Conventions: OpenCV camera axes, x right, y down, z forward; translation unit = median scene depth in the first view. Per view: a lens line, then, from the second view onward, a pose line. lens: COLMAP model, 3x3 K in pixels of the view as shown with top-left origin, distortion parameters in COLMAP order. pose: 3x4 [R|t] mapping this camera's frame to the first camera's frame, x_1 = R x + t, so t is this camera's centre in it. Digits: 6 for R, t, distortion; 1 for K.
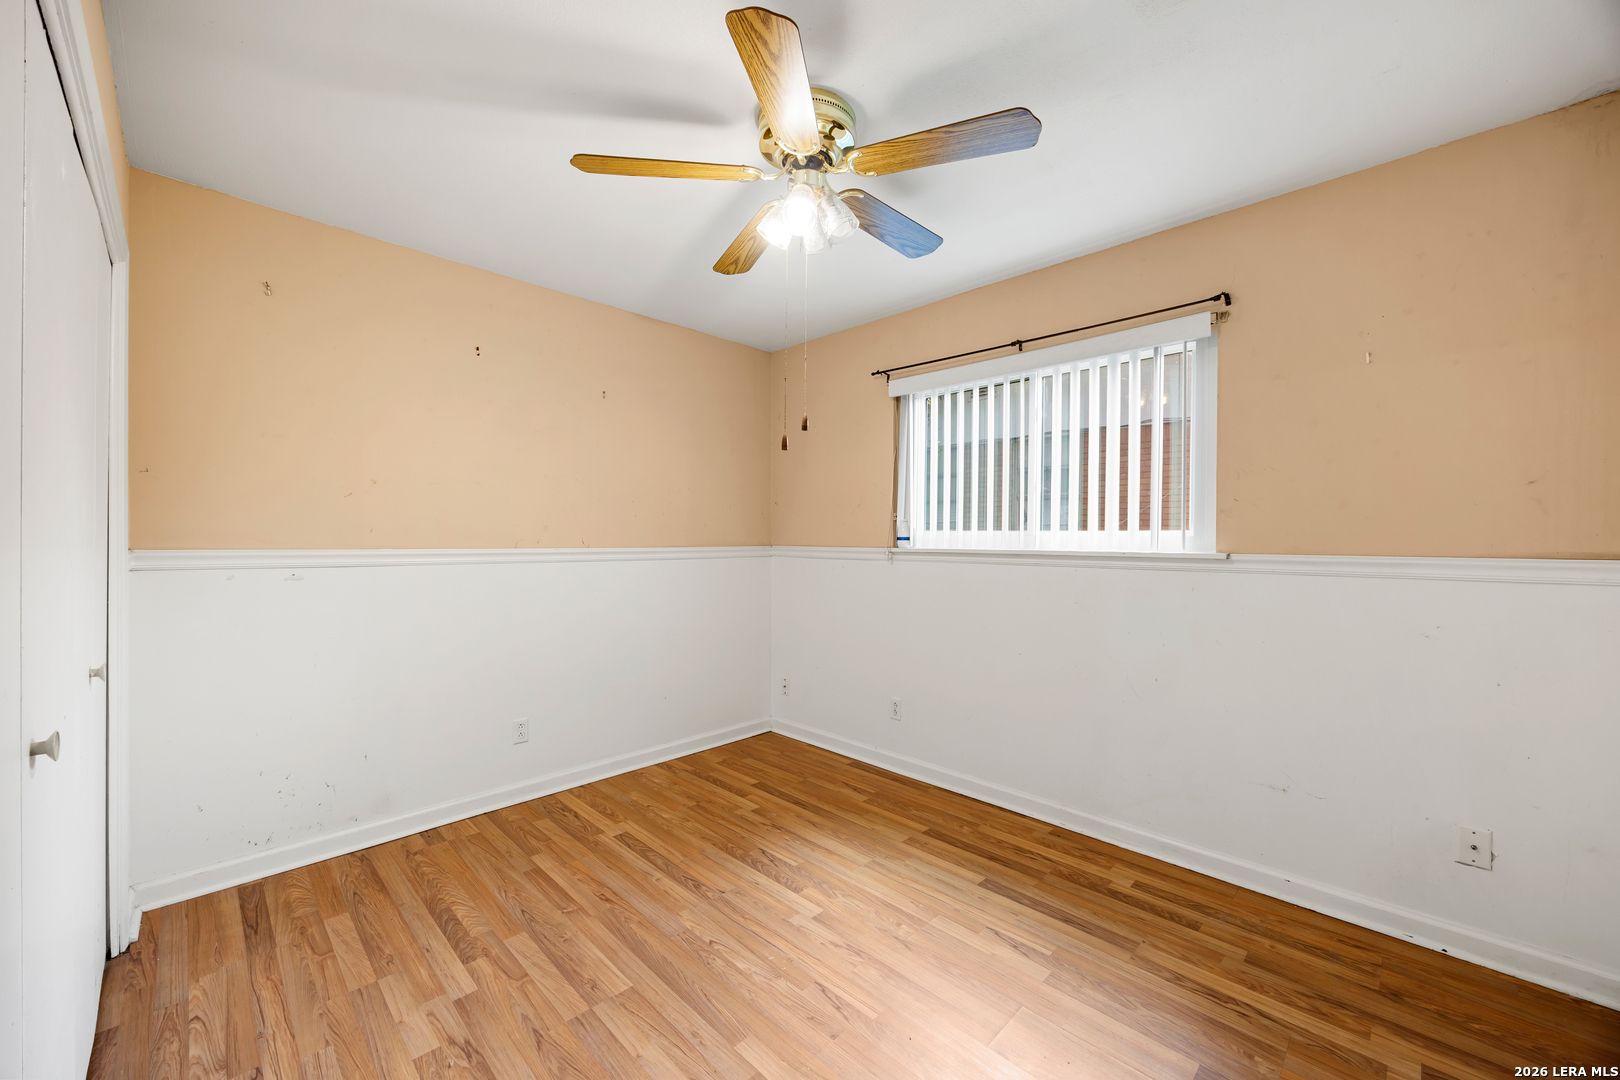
lens RADIAL K [[625.9, 0, 818.4], [0, 625.9, 544.4], [0, 0, 1]] dist [-0.001926, 0.000017]
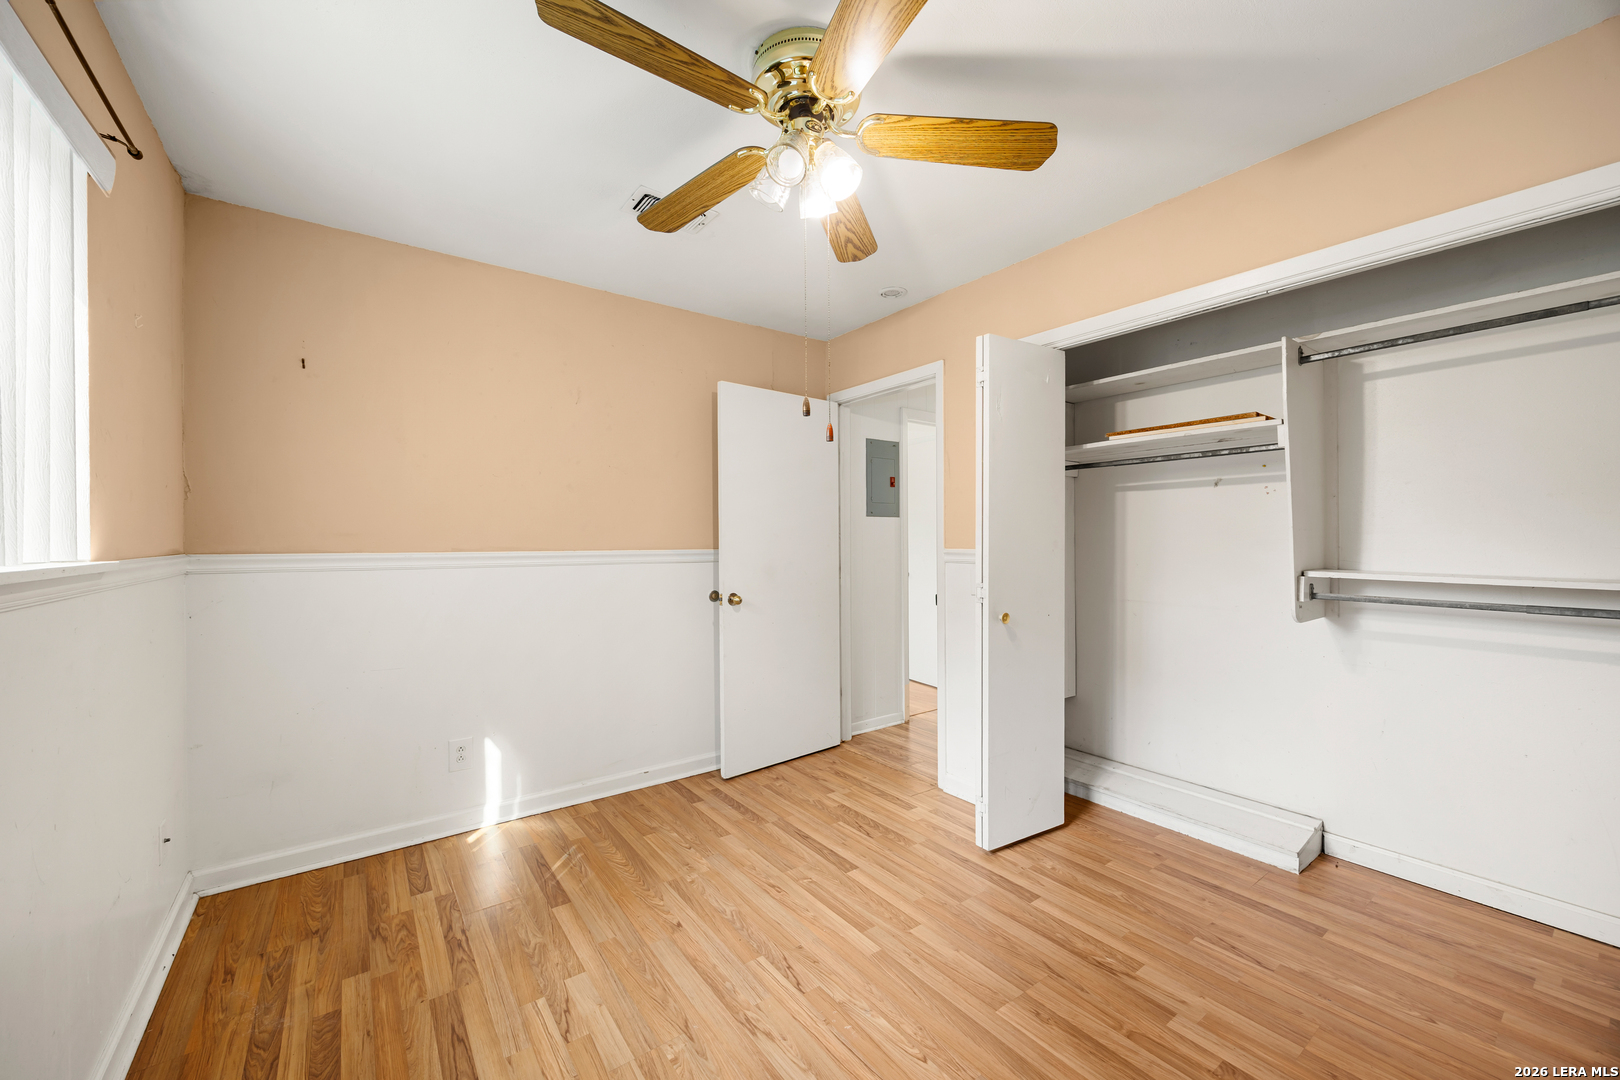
lens RADIAL K [[625.9, 0, 818.4], [0, 625.9, 544.4], [0, 0, 1]] dist [-0.001926, 0.000017]
pose [[-0.988232, 0.001843, 0.152954, -0.174598], [0.004115, 0.999886, 0.014538, -0.013136], [-0.152910, 0.014996, -0.988126, 1.923702]]
